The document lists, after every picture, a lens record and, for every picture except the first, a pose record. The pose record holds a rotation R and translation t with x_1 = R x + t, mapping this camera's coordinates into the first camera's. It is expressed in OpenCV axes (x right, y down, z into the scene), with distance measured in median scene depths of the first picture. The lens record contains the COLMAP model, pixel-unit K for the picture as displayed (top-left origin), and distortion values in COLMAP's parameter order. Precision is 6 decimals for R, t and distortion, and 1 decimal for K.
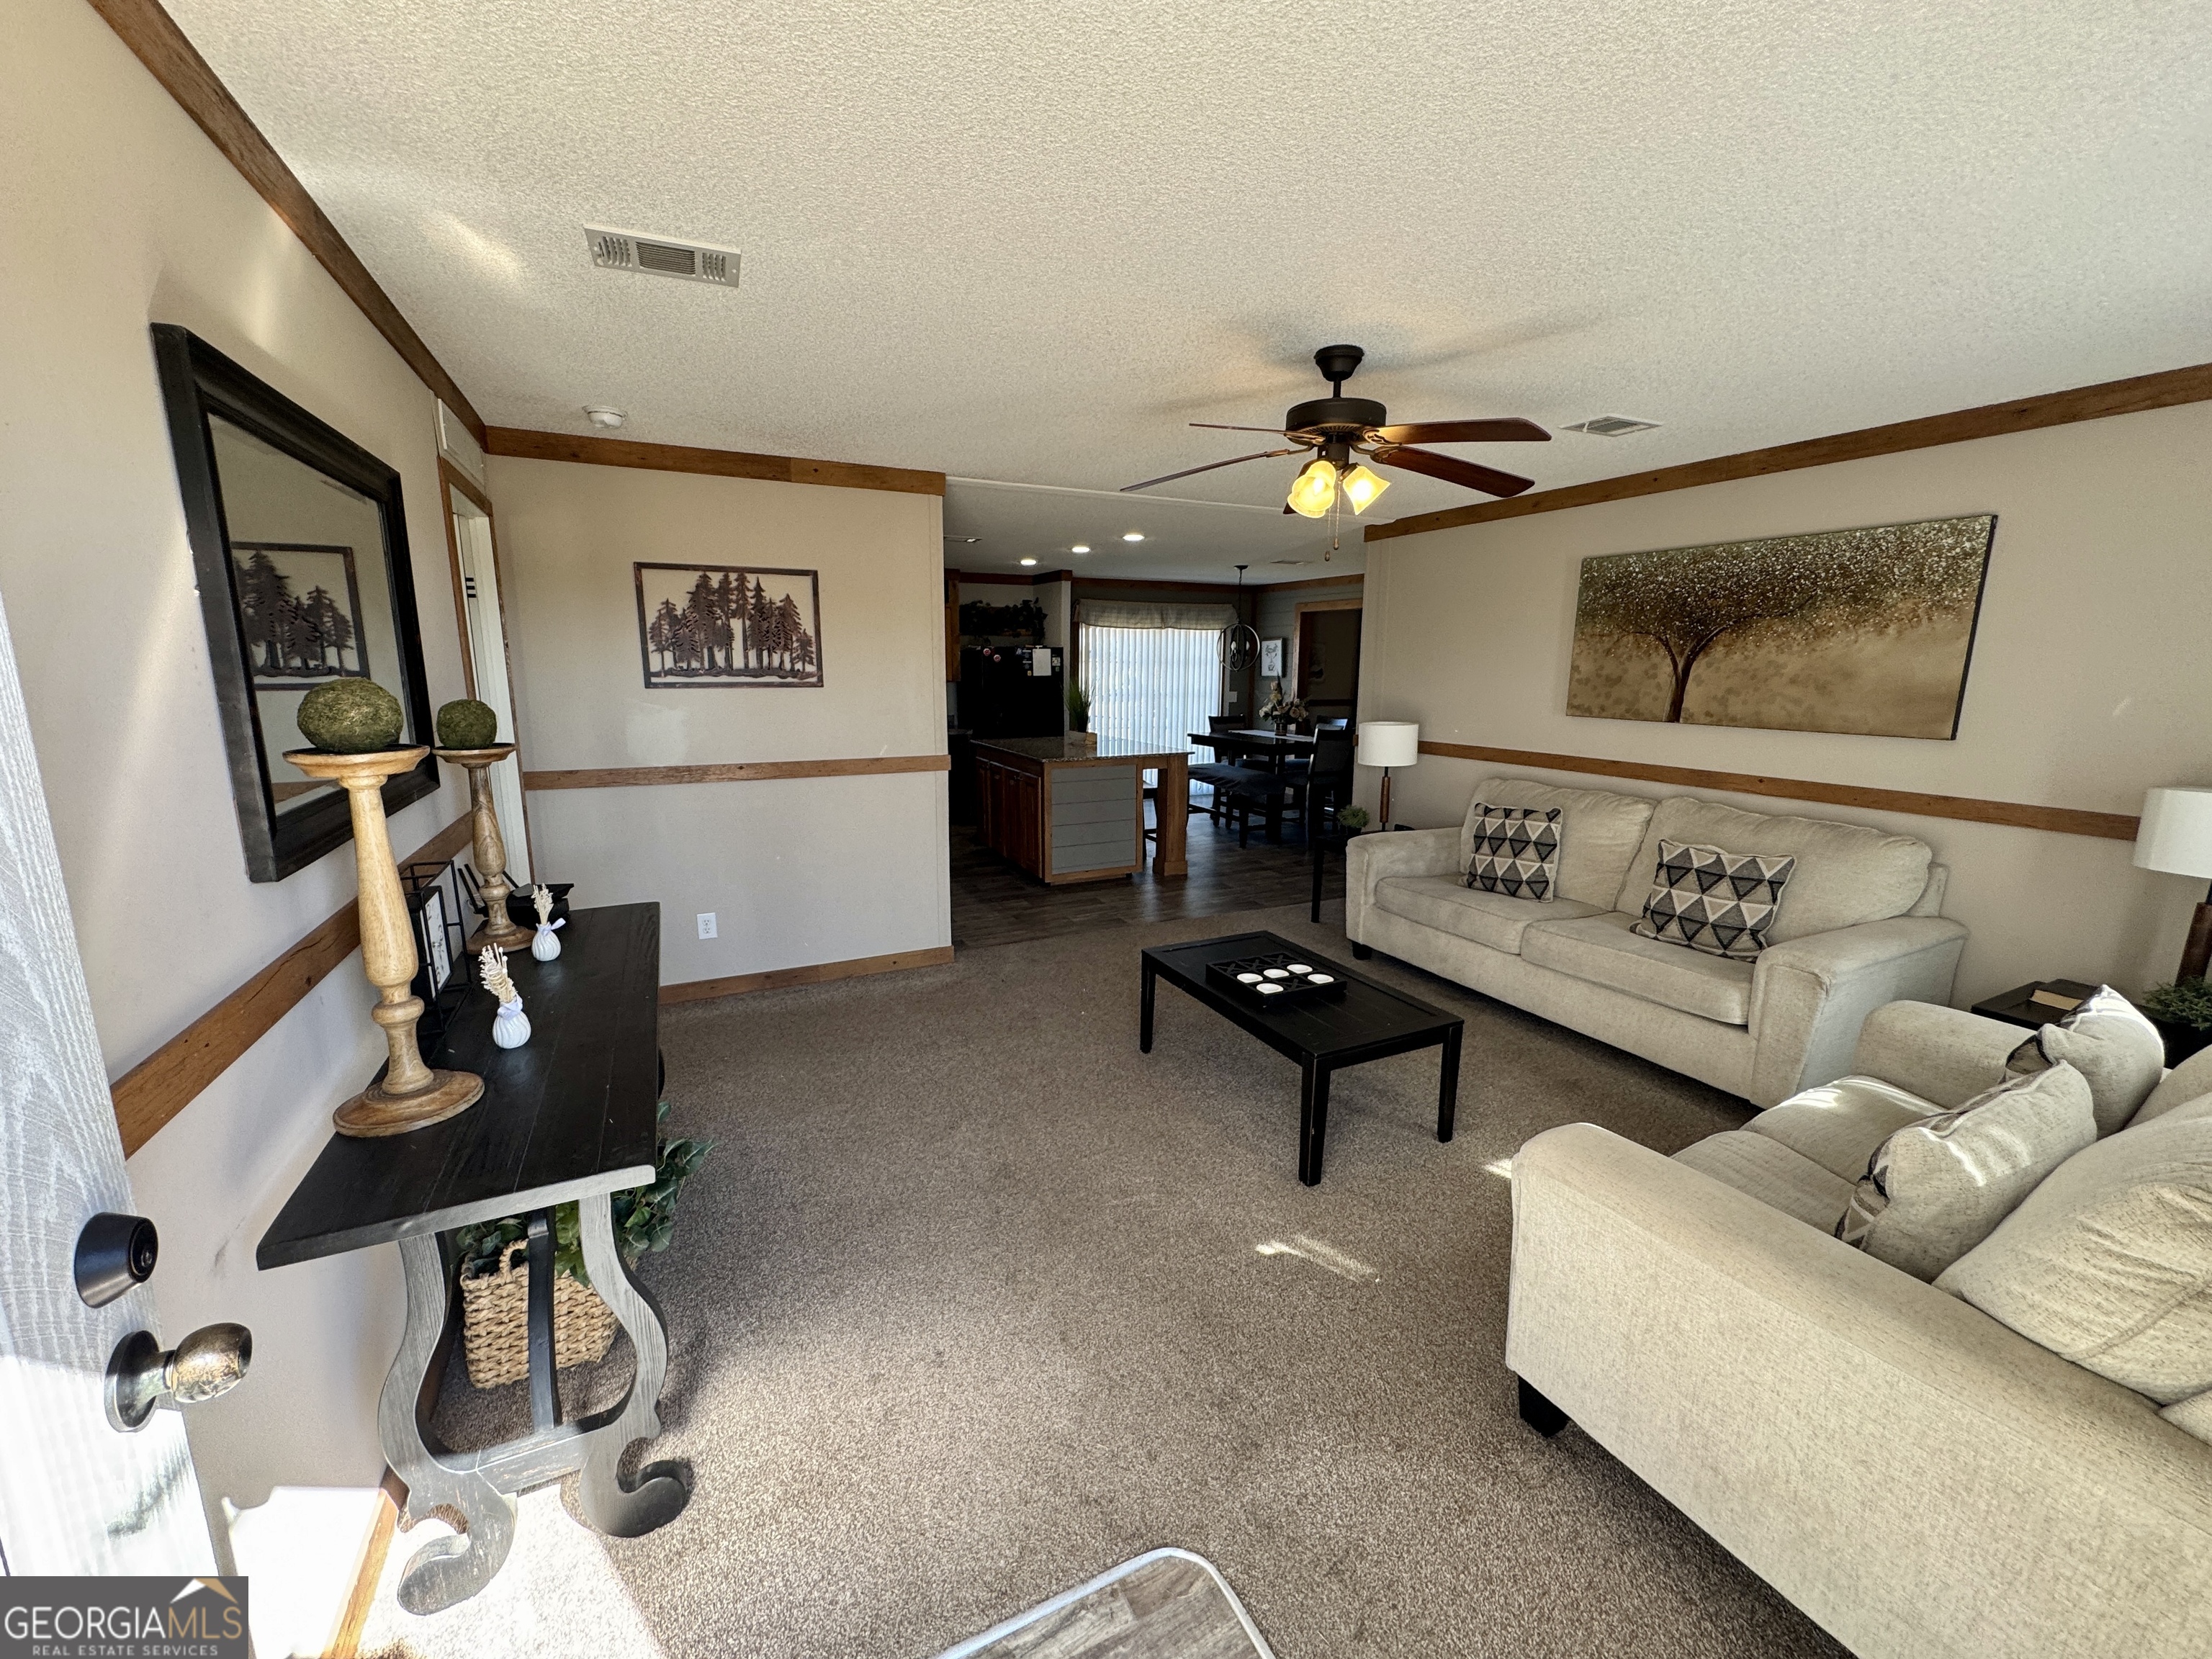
lens RADIAL K [[820.9, 0, 1050.7], [0, 820.9, 803.9], [0, 0, 1]] dist [-0.000521, 0.000078]
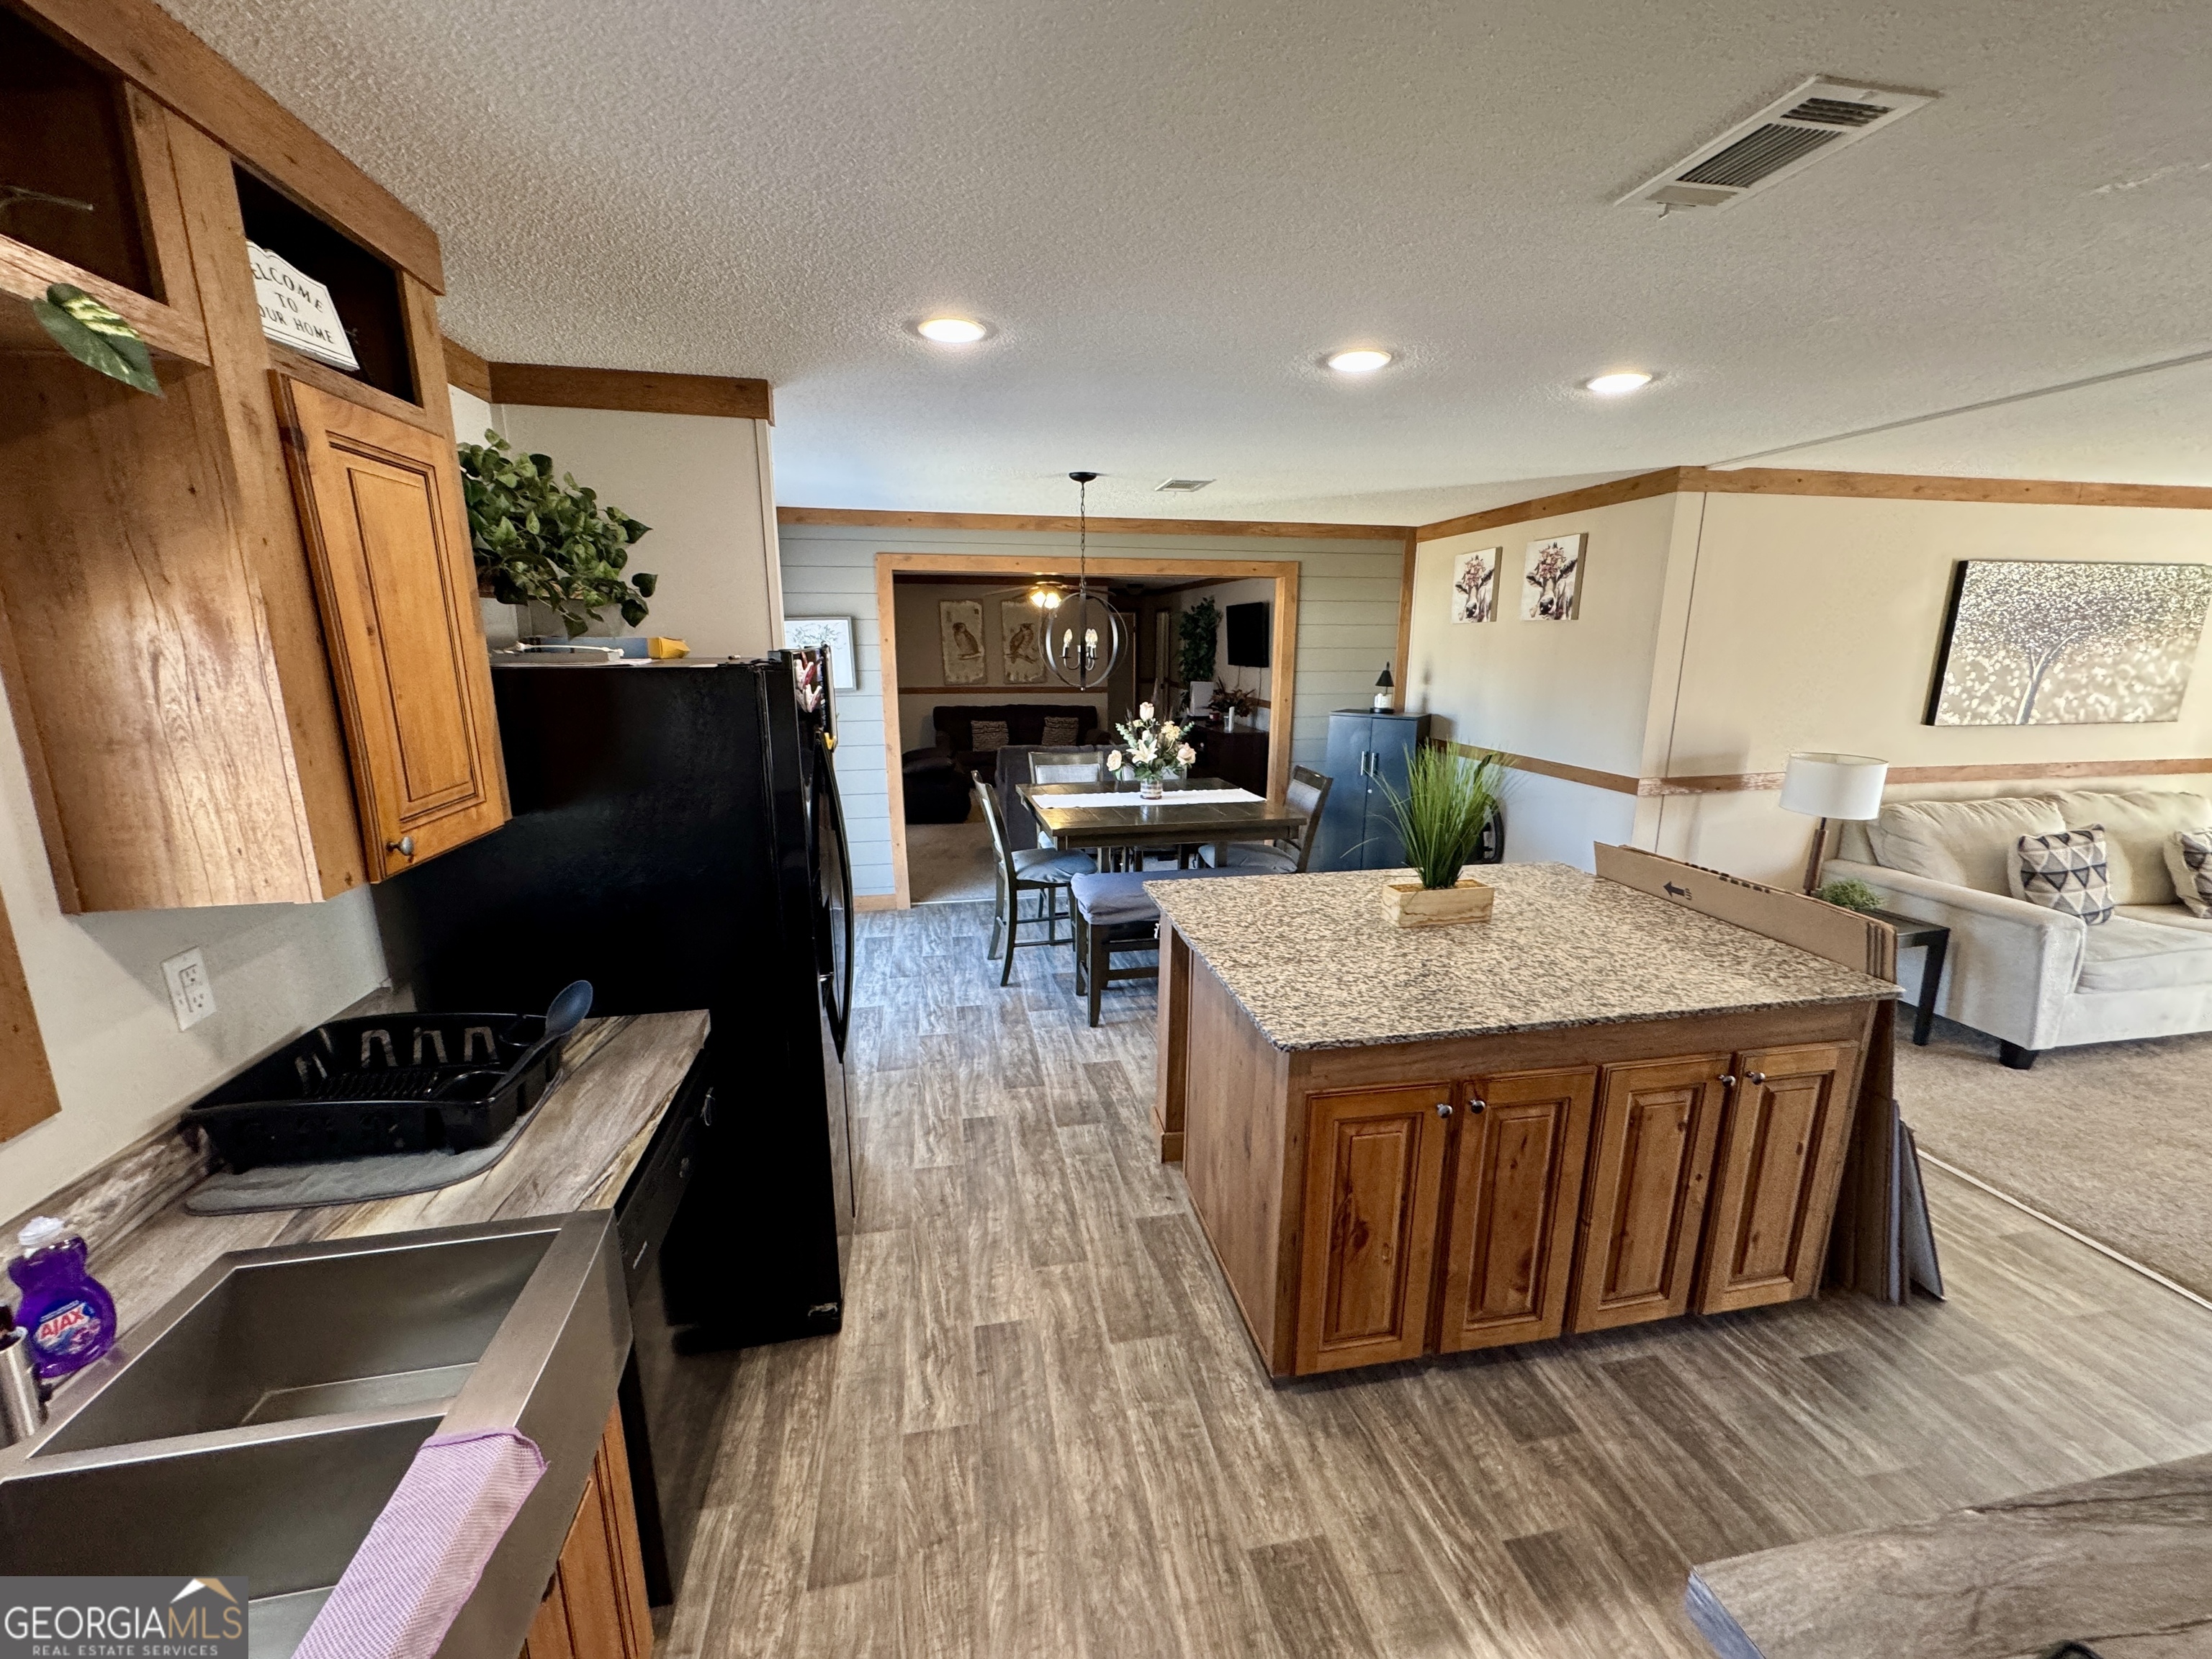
lens RADIAL K [[882.5, 0, 1109.6], [0, 882.5, 828.4], [0, 0, 1]] dist [-0.001144, 0.000396]
pose [[0.239828, -0.213870, 0.946965, -0.686936], [0.167633, 0.969904, 0.176596, -0.385969], [-0.956233, 0.116390, 0.268462, 1.913904]]
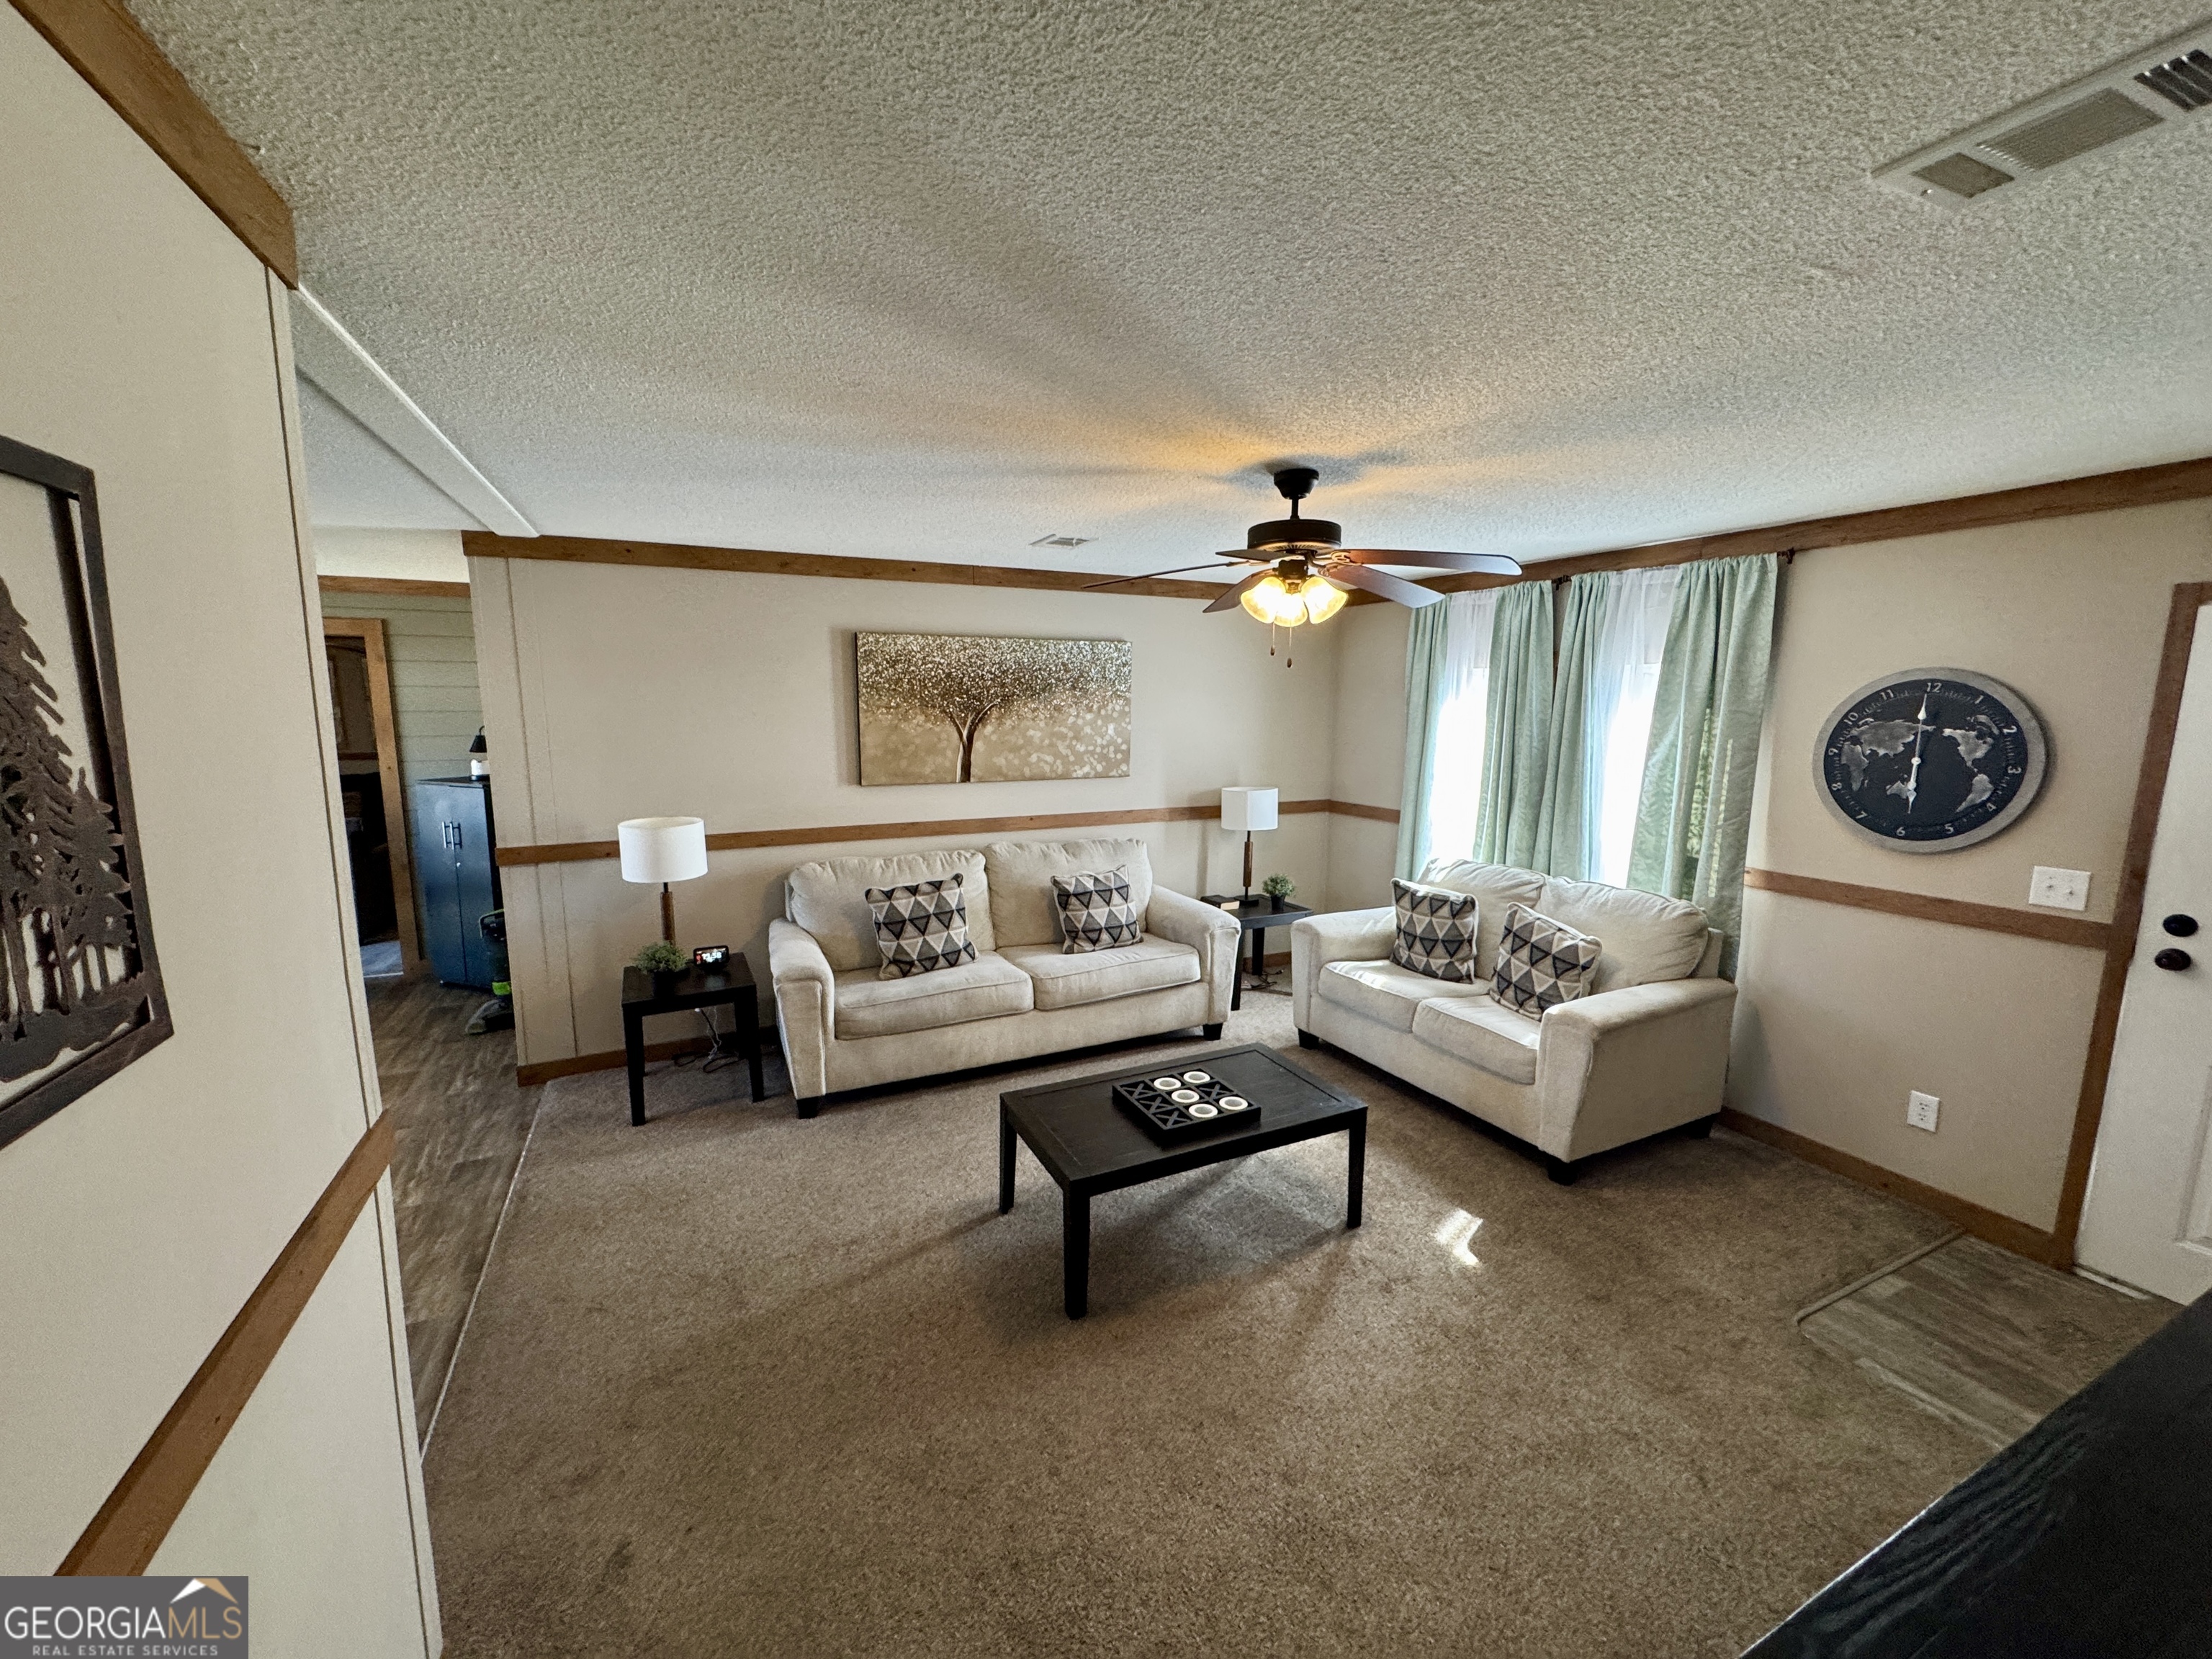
lens RADIAL K [[882.5, 0, 1109.6], [0, 882.5, 828.4], [0, 0, 1]] dist [-0.001144, 0.000396]
pose [[-0.015312, -0.155389, 0.987735, -0.526260], [0.167640, 0.973469, 0.155743, -0.204846], [-0.985729, 0.167969, 0.011144, 0.822450]]
